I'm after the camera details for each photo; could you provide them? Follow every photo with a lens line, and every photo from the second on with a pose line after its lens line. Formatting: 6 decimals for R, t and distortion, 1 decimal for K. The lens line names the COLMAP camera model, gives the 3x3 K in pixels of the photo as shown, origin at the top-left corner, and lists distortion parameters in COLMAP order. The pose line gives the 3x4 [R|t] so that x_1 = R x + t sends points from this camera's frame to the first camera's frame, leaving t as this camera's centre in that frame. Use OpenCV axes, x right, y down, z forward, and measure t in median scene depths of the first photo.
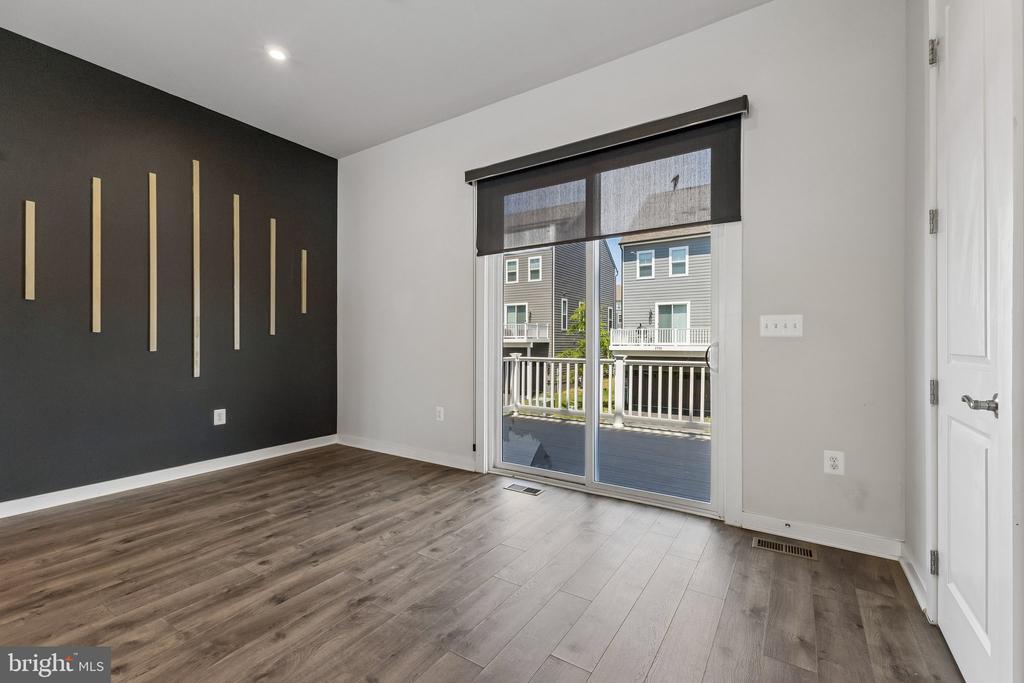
lens RADIAL K [[445.0, 0, 513.1], [0, 445.0, 347.1], [0, 0, 1]] dist [0.005623, -0.000659]
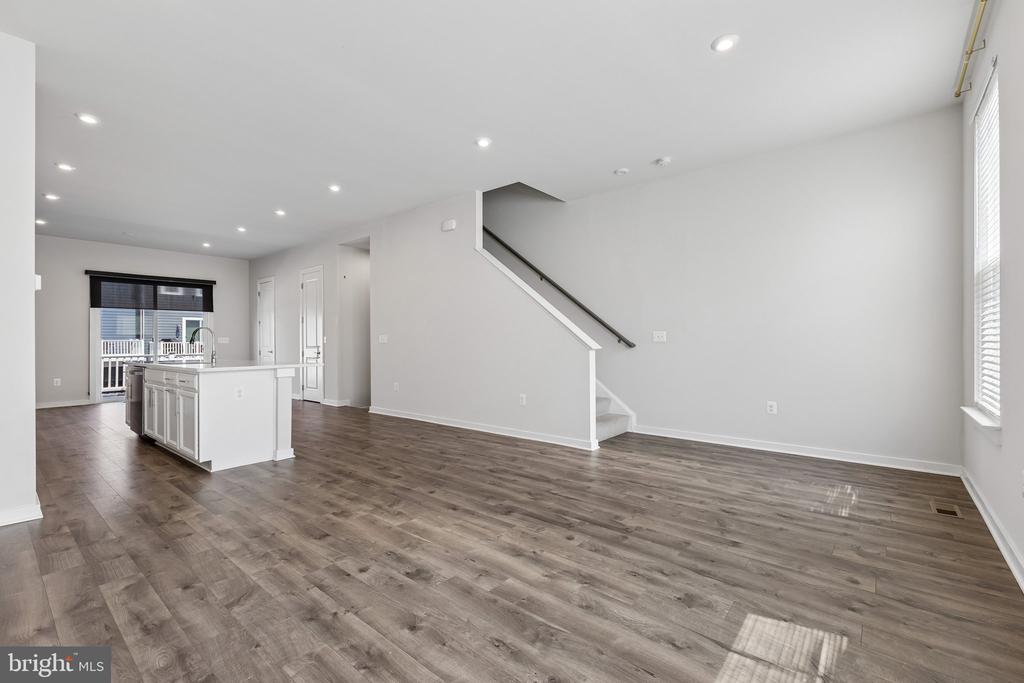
lens RADIAL K [[445.0, 0, 512.3], [0, 445.0, 339.3], [0, 0, 1]] dist [0.005623, -0.000659]
pose [[0.145172, -0.011280, 0.989342, -1.884119], [0.011597, 0.999886, 0.009699, -0.040360], [-0.989338, 0.010065, 0.145286, -1.347478]]
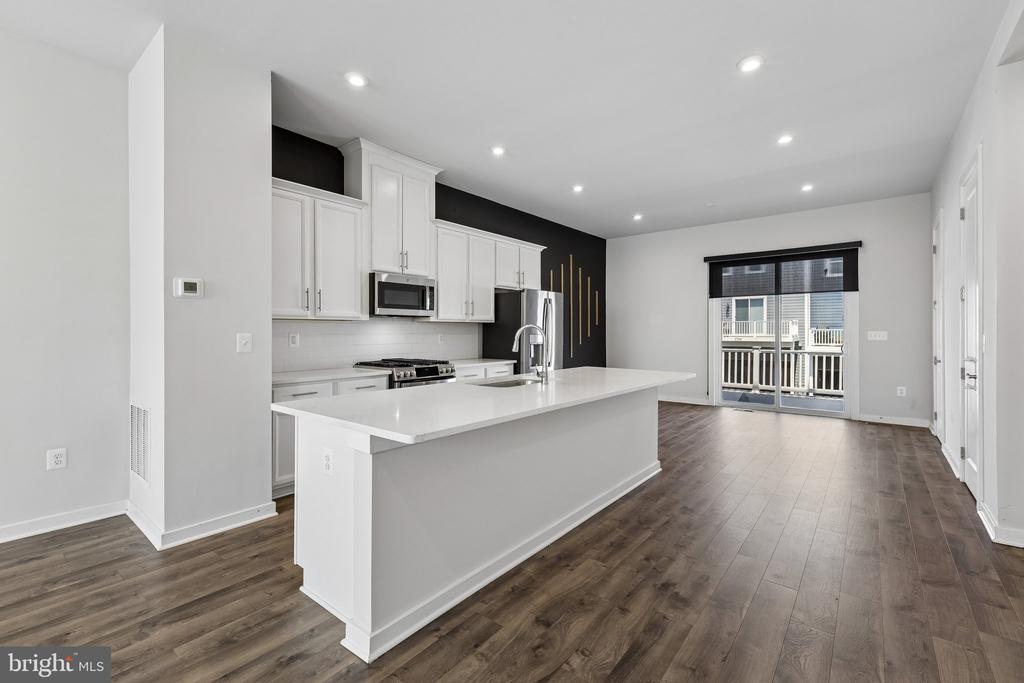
lens RADIAL K [[445.0, 0, 510.4], [0, 445.0, 334.6], [0, 0, 1]] dist [0.005623, -0.000659]
pose [[0.993075, -0.002457, -0.117458, -0.696154], [0.001711, 0.999978, -0.006456, -0.027747], [0.117471, 0.006211, 0.993057, -1.044663]]
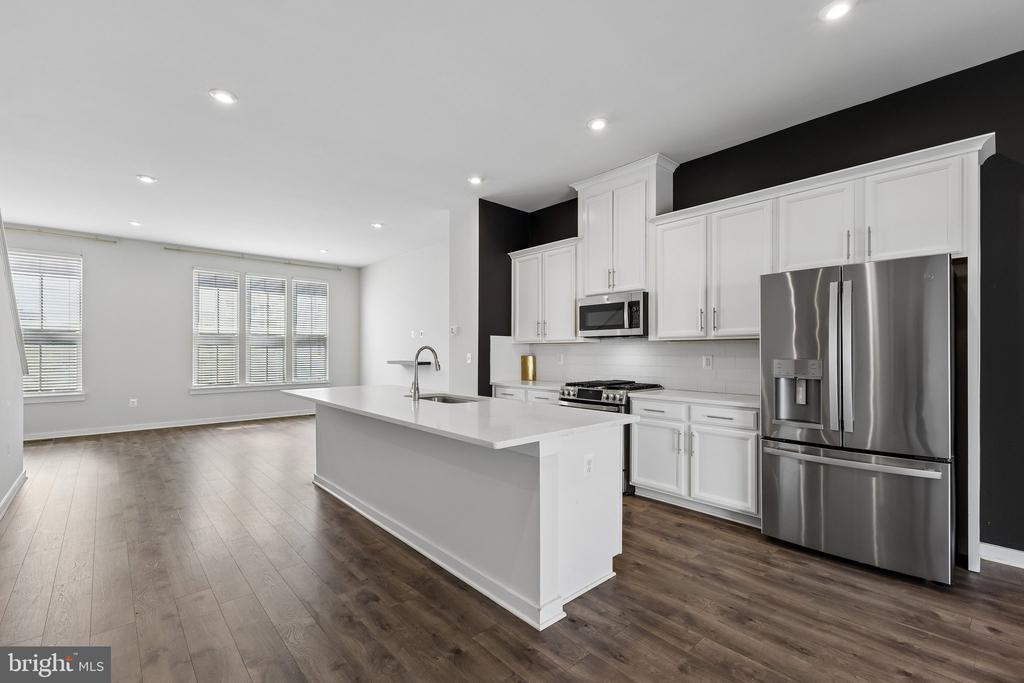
lens RADIAL K [[445.0, 0, 507.5], [0, 445.0, 354.8], [0, 0, 1]] dist [0.005623, -0.000659]
pose [[-0.281071, 0.003628, -0.959680, 0.299821], [-0.011232, 0.999912, 0.007070, -0.048322], [0.959621, 0.012766, -0.281005, 0.556217]]
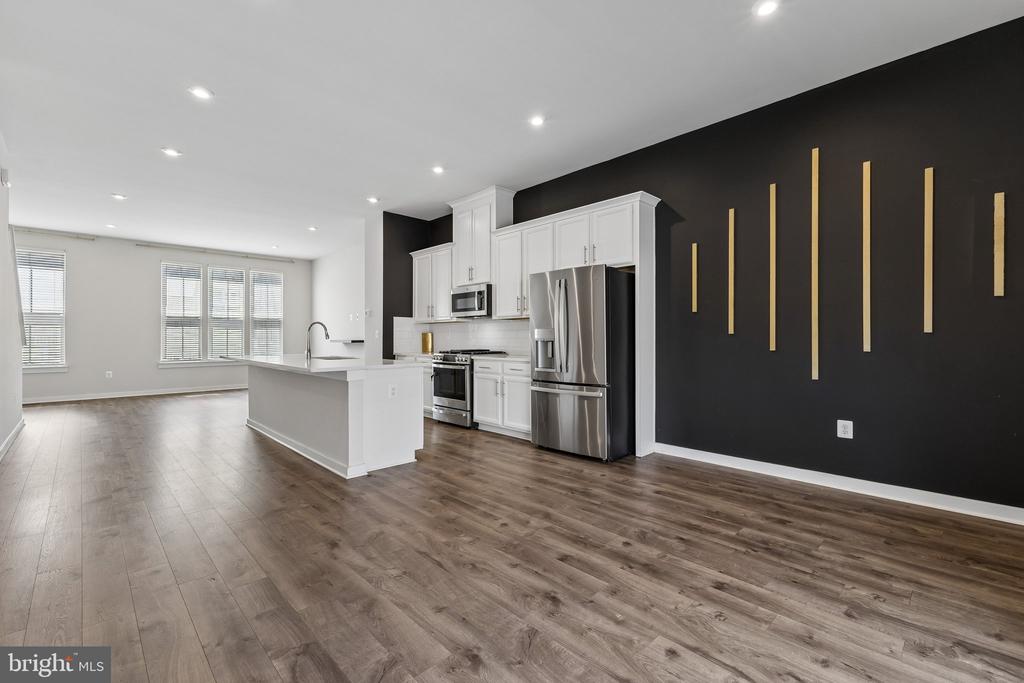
lens RADIAL K [[445.0, 0, 513.2], [0, 445.0, 339.3], [0, 0, 1]] dist [0.005623, -0.000659]
pose [[-0.245828, -0.000413, -0.969313, 0.534773], [-0.008563, 0.999962, 0.001745, -0.021790], [0.969276, 0.008729, -0.245823, 0.914184]]
